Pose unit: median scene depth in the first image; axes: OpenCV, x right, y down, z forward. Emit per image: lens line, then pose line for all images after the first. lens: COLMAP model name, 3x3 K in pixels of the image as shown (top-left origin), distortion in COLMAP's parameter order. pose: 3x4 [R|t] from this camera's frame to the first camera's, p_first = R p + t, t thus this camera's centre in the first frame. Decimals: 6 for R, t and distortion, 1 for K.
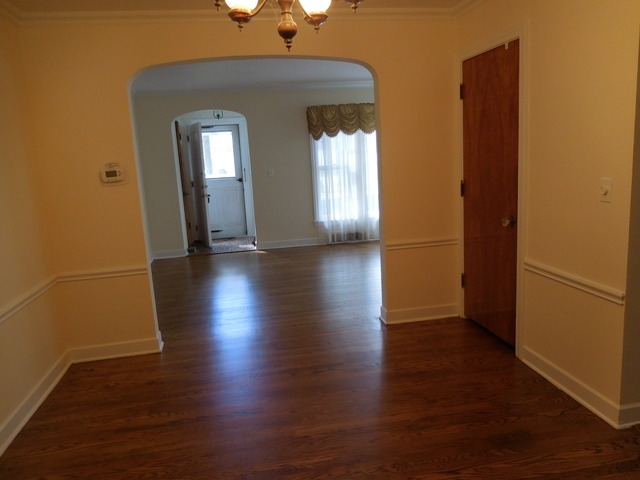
lens RADIAL K [[490.5, 0, 317.2], [0, 490.5, 239.4], [0, 0, 1]] dist [-0.029865, 0.010931]
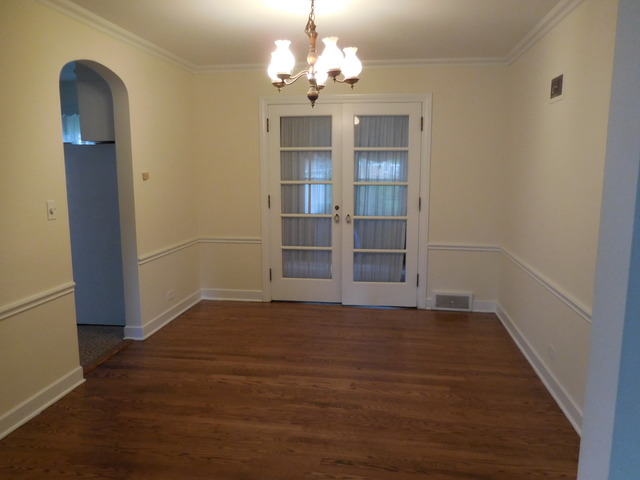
lens RADIAL K [[490.5, 0, 317.2], [0, 490.5, 239.4], [0, 0, 1]] dist [-0.029865, 0.010931]
pose [[-0.946714, 0.007363, 0.321993, -0.435038], [0.105951, 0.951216, 0.289763, -0.309341], [-0.304151, 0.308438, -0.901309, 1.876796]]
